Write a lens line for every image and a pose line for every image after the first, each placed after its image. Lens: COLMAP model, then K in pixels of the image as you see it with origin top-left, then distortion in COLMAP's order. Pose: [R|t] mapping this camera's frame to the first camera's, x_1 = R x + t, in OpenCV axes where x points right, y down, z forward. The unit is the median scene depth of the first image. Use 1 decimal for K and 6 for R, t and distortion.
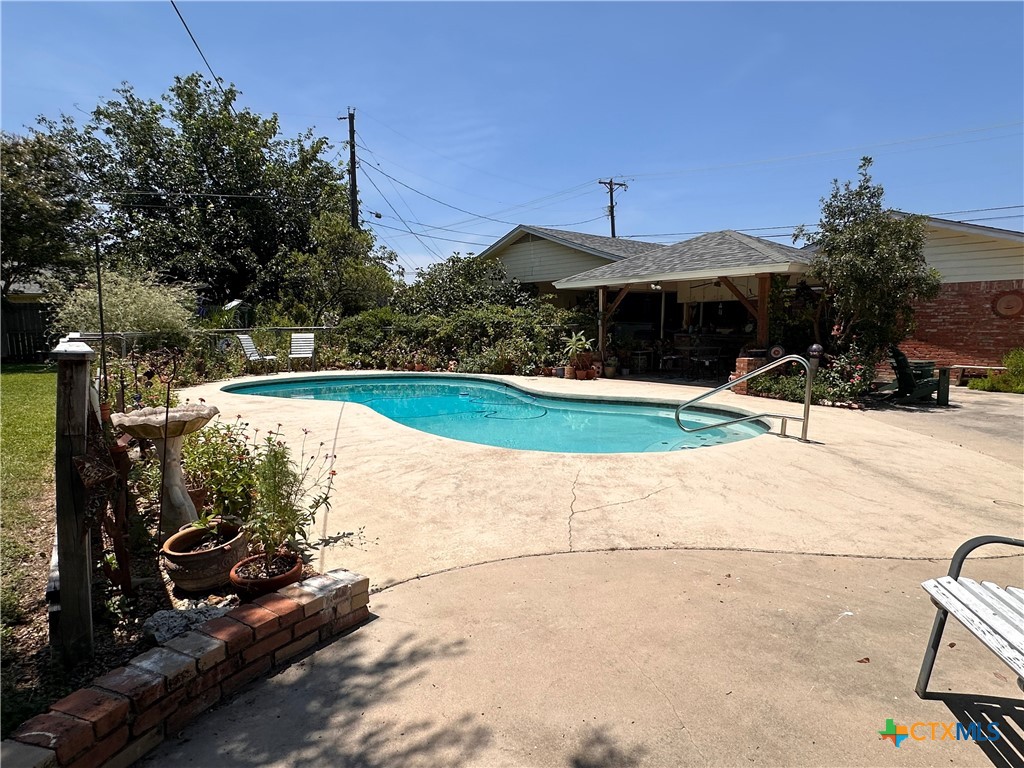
lens RADIAL K [[562.7, 0, 510.3], [0, 562.7, 385.0], [0, 0, 1]] dist [-0.019369, -0.000257]
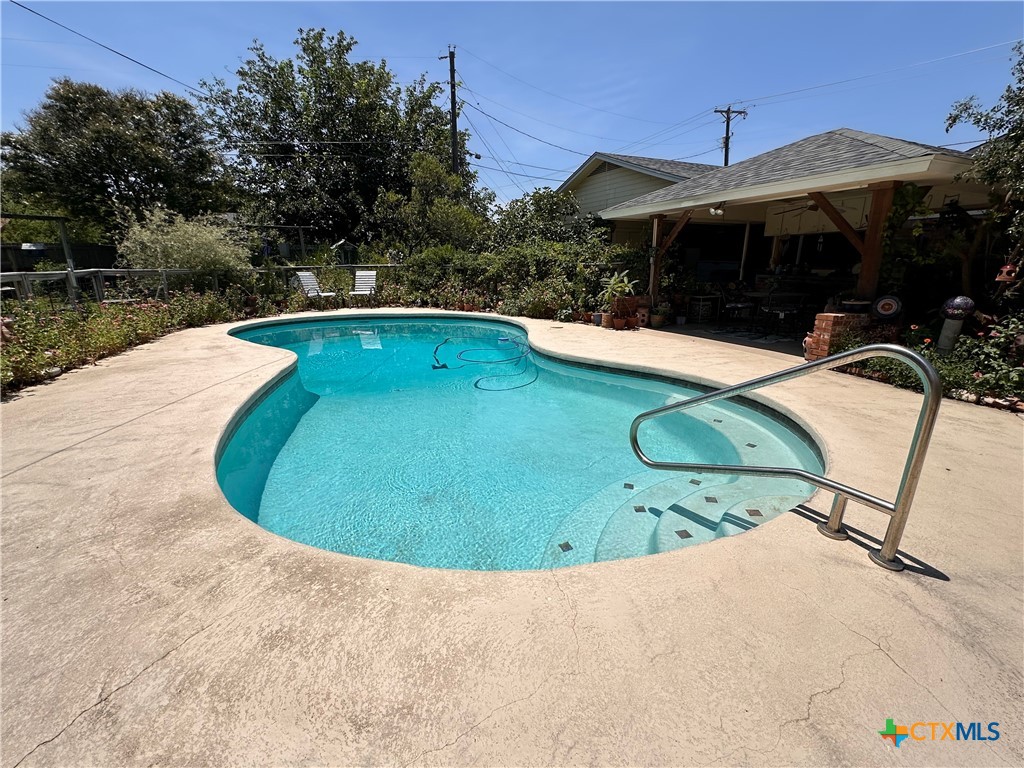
lens RADIAL K [[453.8, 0, 513.8], [0, 453.8, 383.4], [0, 0, 1]] dist [-0.012487, 0.001958]
pose [[0.963813, 0.070829, -0.256999, 0.134134], [-0.031138, 0.987369, 0.155345, -0.026207], [0.264756, -0.141721, 0.953844, 0.251717]]
